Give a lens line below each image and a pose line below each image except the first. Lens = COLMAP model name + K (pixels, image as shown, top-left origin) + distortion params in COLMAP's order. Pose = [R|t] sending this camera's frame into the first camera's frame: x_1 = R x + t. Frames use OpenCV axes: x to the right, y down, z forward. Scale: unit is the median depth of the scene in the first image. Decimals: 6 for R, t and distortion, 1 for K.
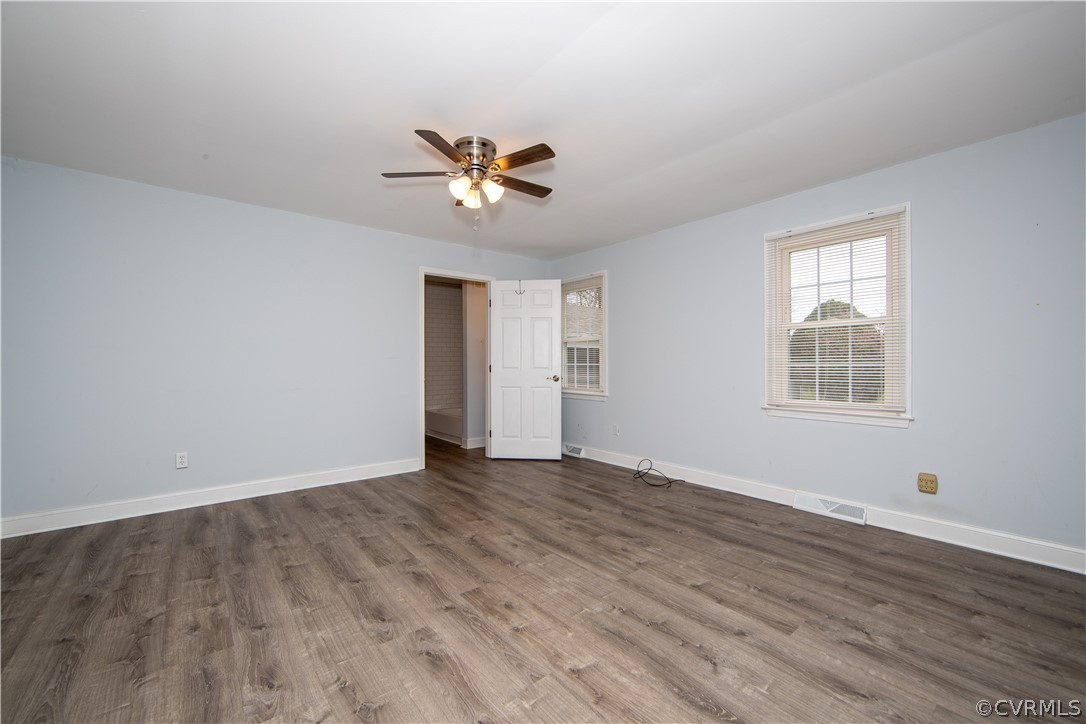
lens RADIAL K [[431.3, 0, 540.5], [0, 431.3, 364.7], [0, 0, 1]] dist [-0.010418, 0.000715]
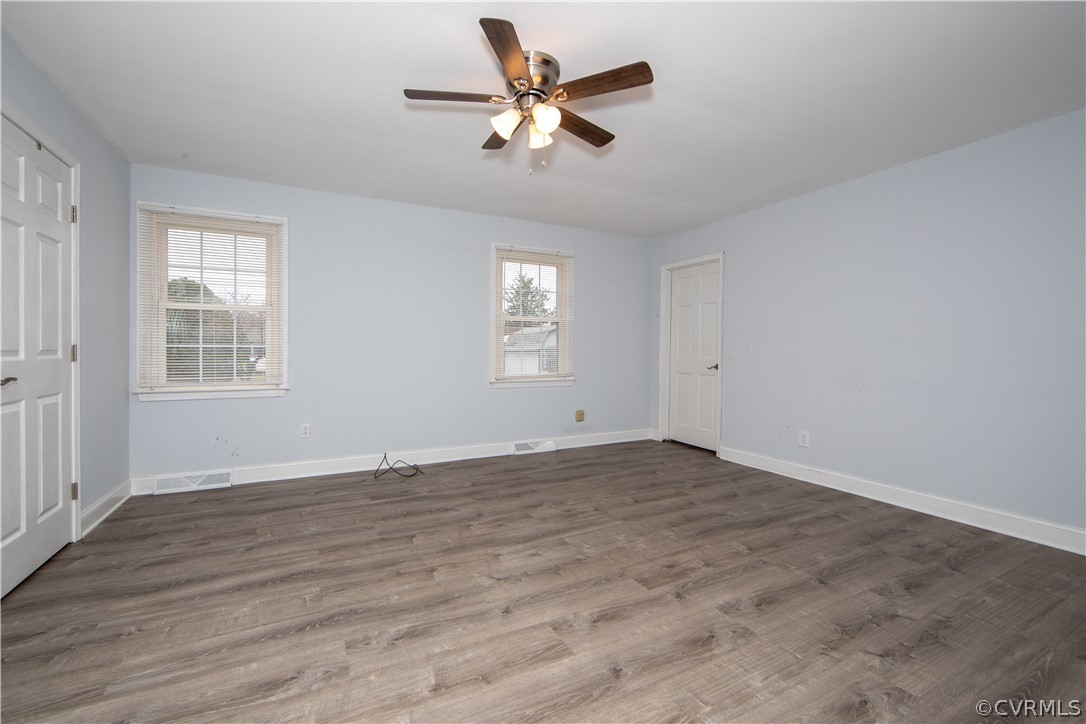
lens RADIAL K [[431.3, 0, 540.2], [0, 431.3, 353.6], [0, 0, 1]] dist [-0.010418, 0.000715]
pose [[0.231436, -0.008630, 0.972812, -0.811803], [-0.004809, 0.999938, 0.010015, 0.005249], [-0.972838, -0.006996, 0.231381, 0.715925]]
